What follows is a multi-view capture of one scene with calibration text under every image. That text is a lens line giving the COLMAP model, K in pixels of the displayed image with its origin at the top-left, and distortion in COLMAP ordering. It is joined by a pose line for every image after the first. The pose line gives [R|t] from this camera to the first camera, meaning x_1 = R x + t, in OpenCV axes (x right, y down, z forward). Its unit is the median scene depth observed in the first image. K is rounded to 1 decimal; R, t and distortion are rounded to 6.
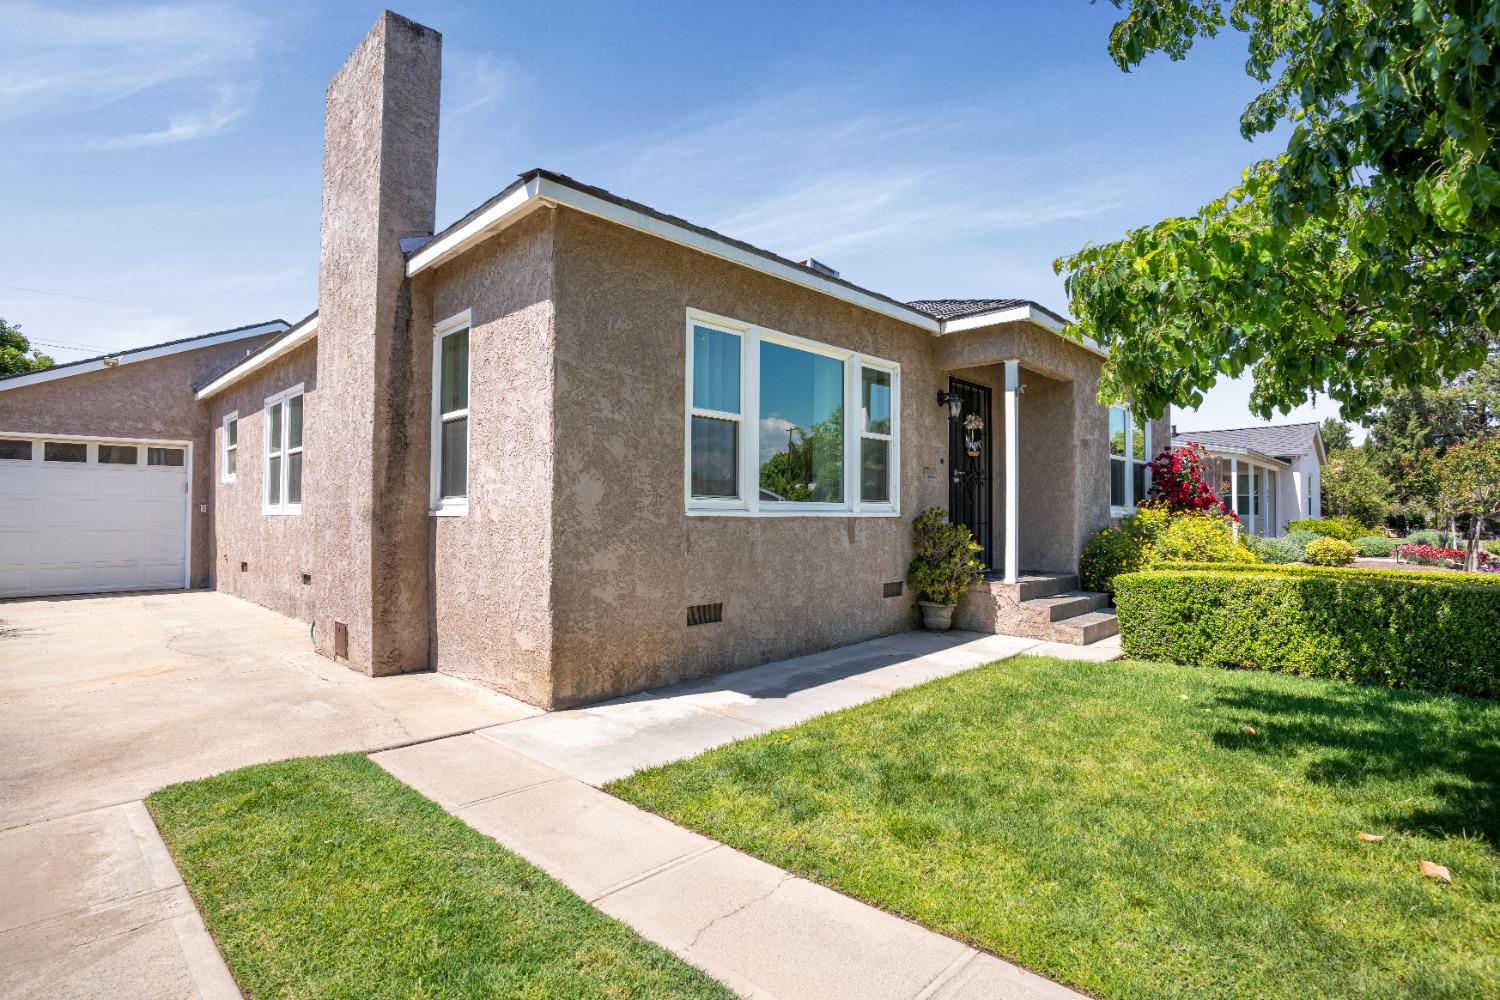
lens RADIAL K [[745.3, 0, 750.0], [0, 745.3, 500.0], [0, 0, 1]] dist [-0.038629, -0.000108]
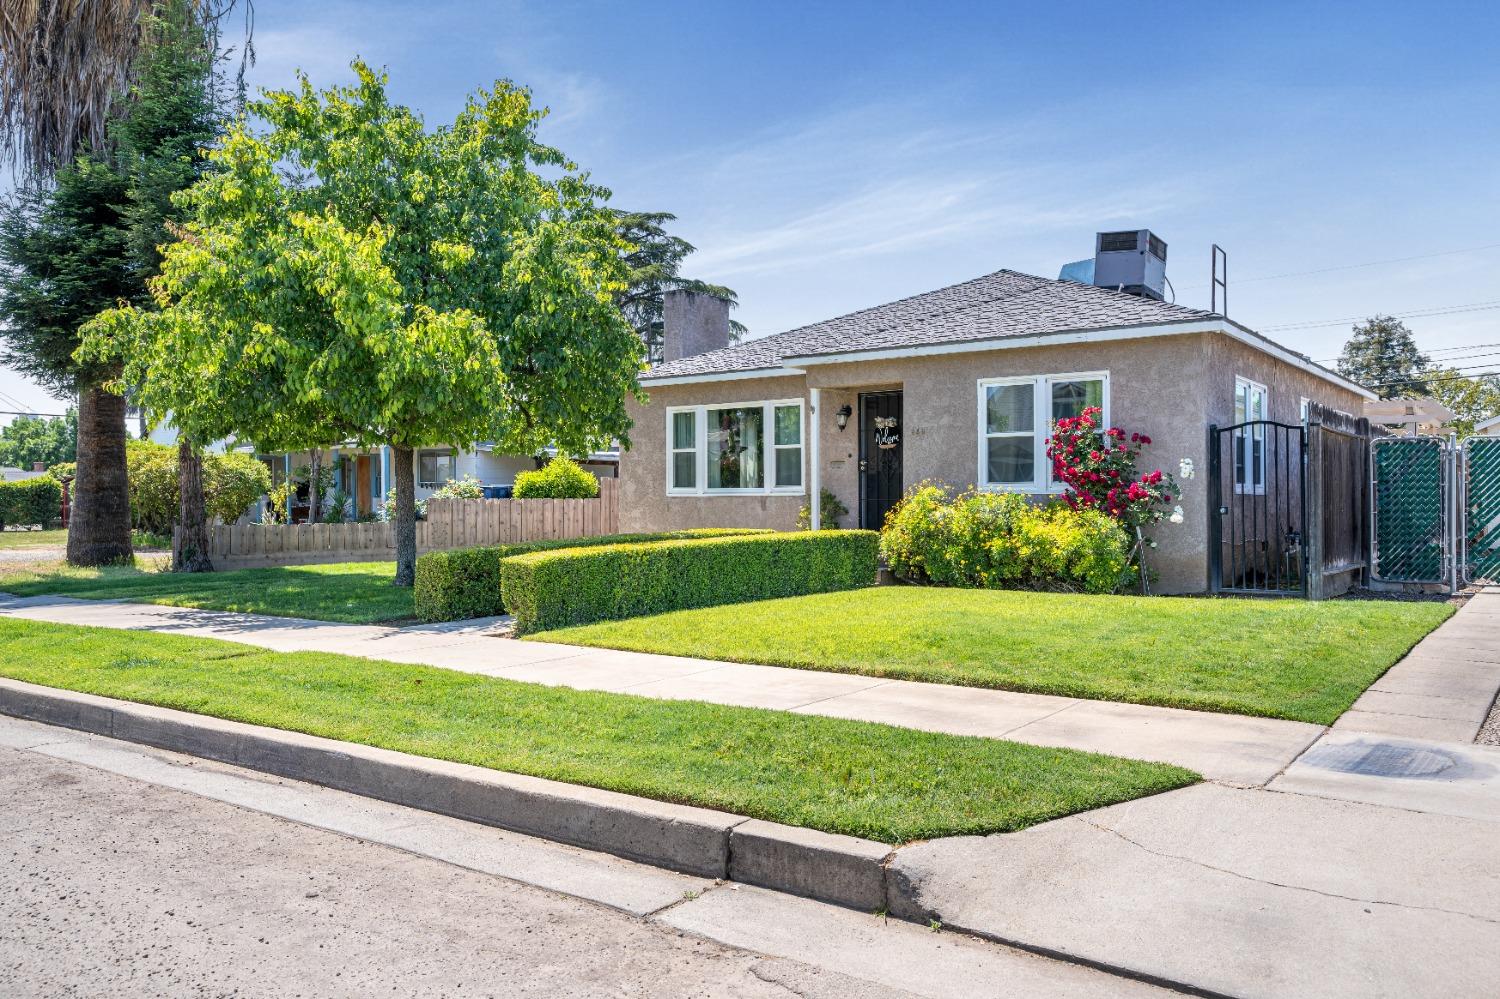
lens RADIAL K [[1153.5, 0, 750.0], [0, 1153.5, 499.5], [0, 0, 1]] dist [0.006675, 0.000729]
pose [[0.143969, -0.004731, -0.989571, 3.183690], [0.026334, 0.999653, -0.000948, 0.037680], [0.989232, -0.025923, 0.144043, 0.651055]]
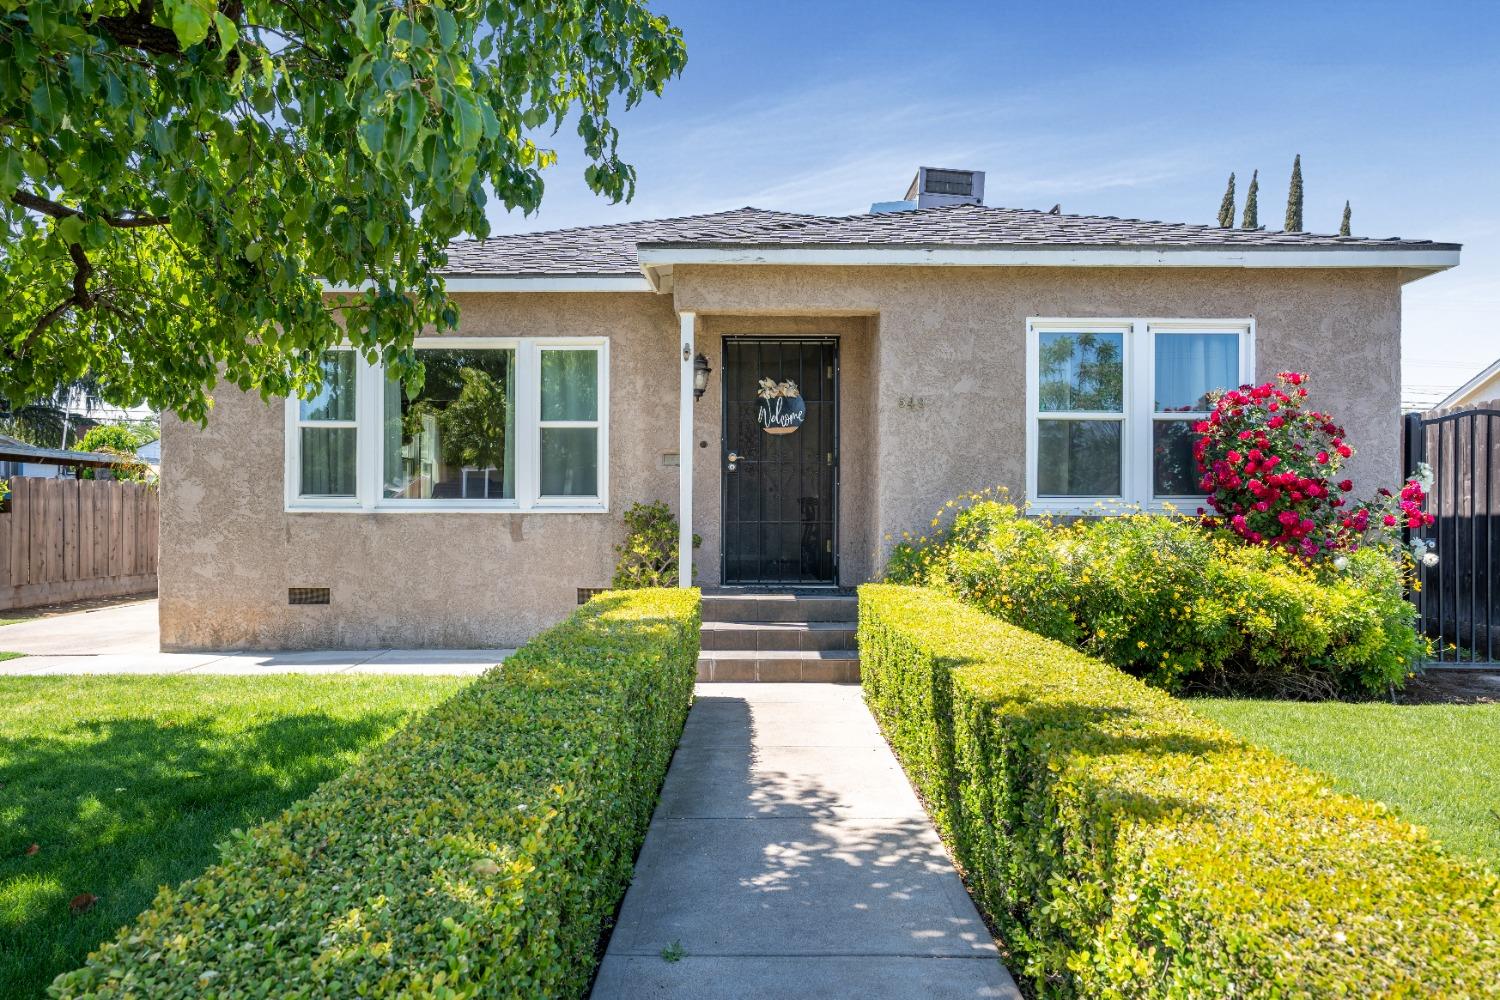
lens RADIAL K [[1005.8, 0, 750.0], [0, 1005.8, 500.0], [0, 0, 1]] dist [-0.007937, 0.001505]
pose [[0.690756, -0.011552, -0.722996, 1.426504], [0.015103, 0.999885, -0.001547, 0.013547], [0.722930, -0.009851, 0.690851, 0.374973]]
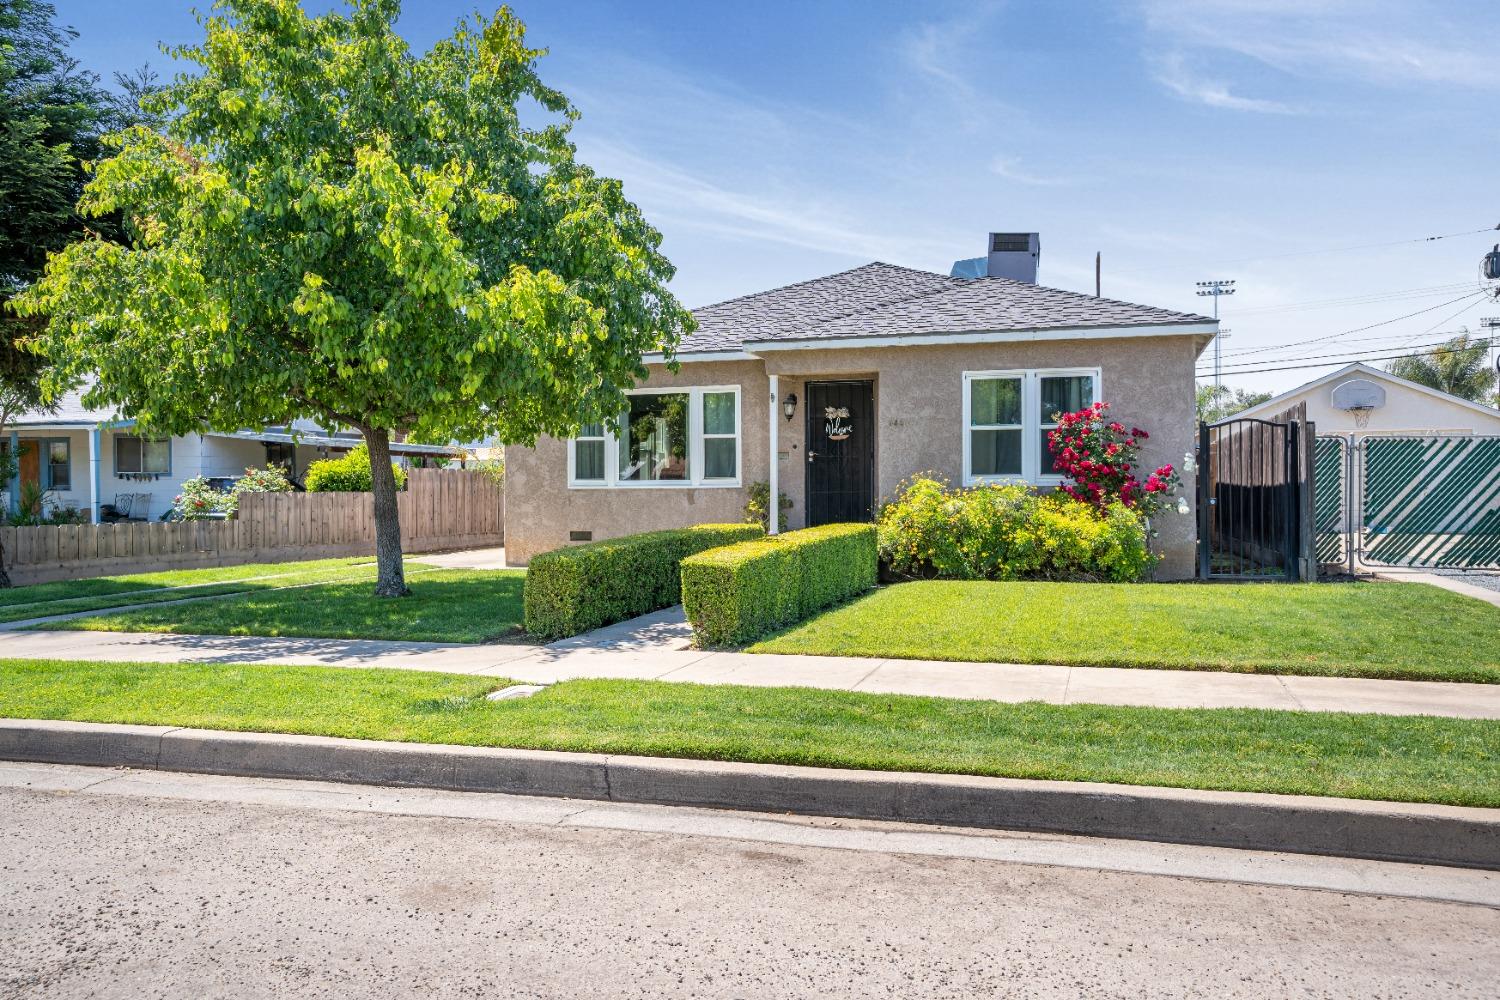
lens RADIAL K [[1176.8, 0, 750.0], [0, 1176.8, 500.0], [0, 0, 1]] dist [0.008749, 0.008883]
pose [[0.465325, 0.000535, -0.885140, 2.817276], [0.027075, 0.999523, 0.014838, 0.015183], [0.884726, -0.030870, 0.465089, -0.105551]]
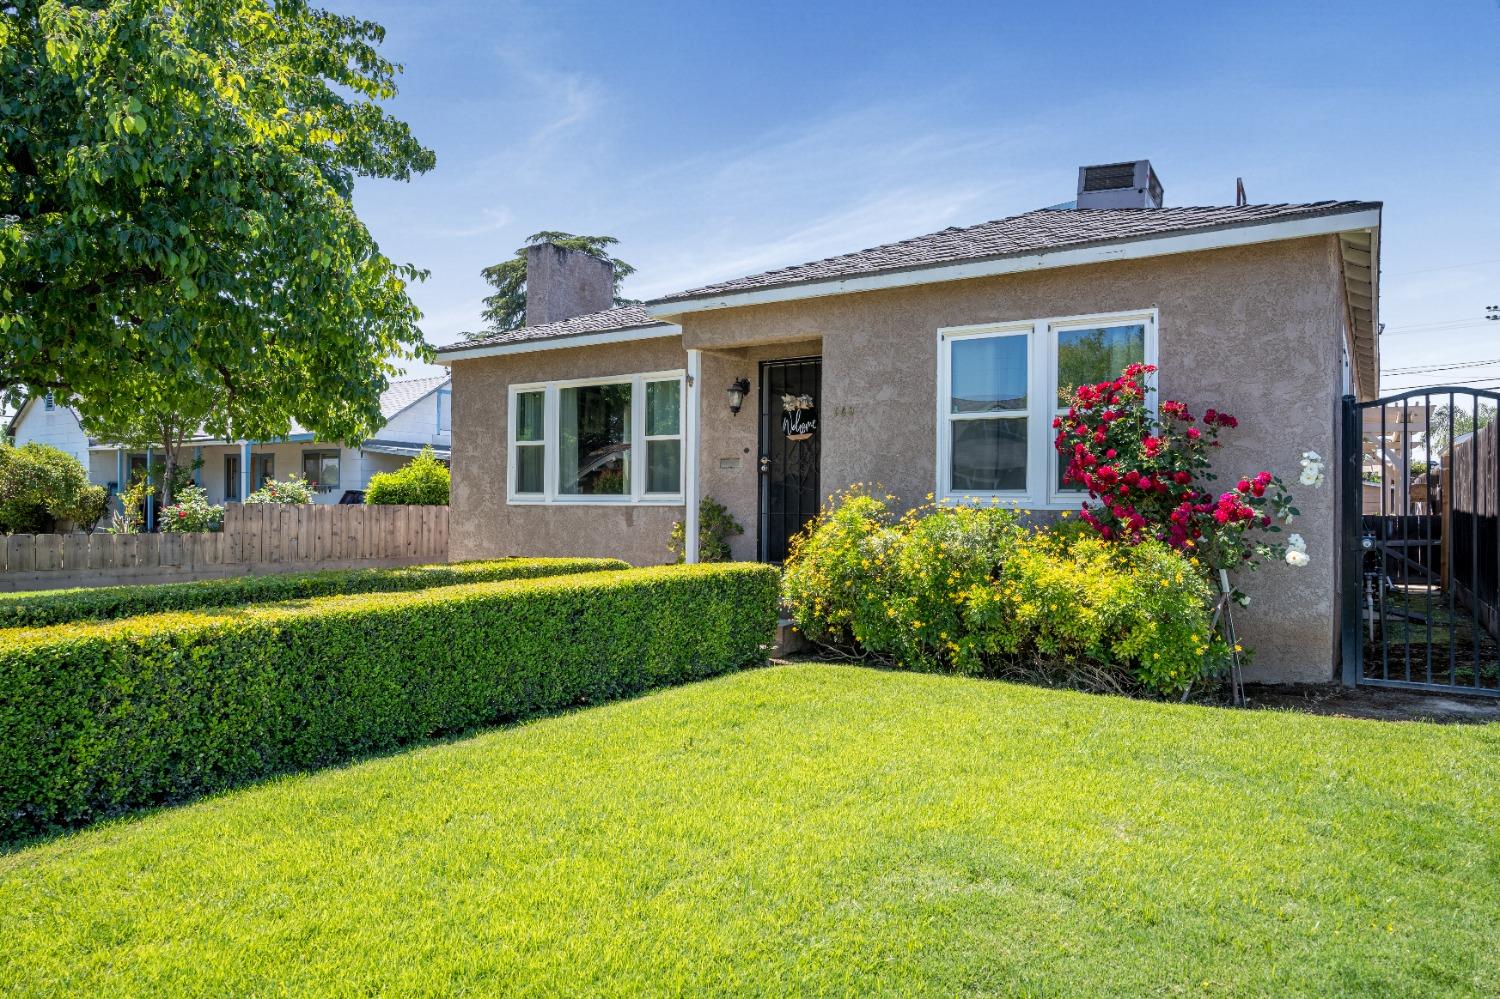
lens RADIAL K [[973.6, 0, 750.0], [0, 973.6, 499.5], [0, 0, 1]] dist [-0.009598, -0.000355]
pose [[0.194451, -0.010776, -0.980853, 2.033707], [0.012283, 0.999888, -0.008550, 0.032556], [0.980835, -0.010385, 0.194562, 0.991482]]
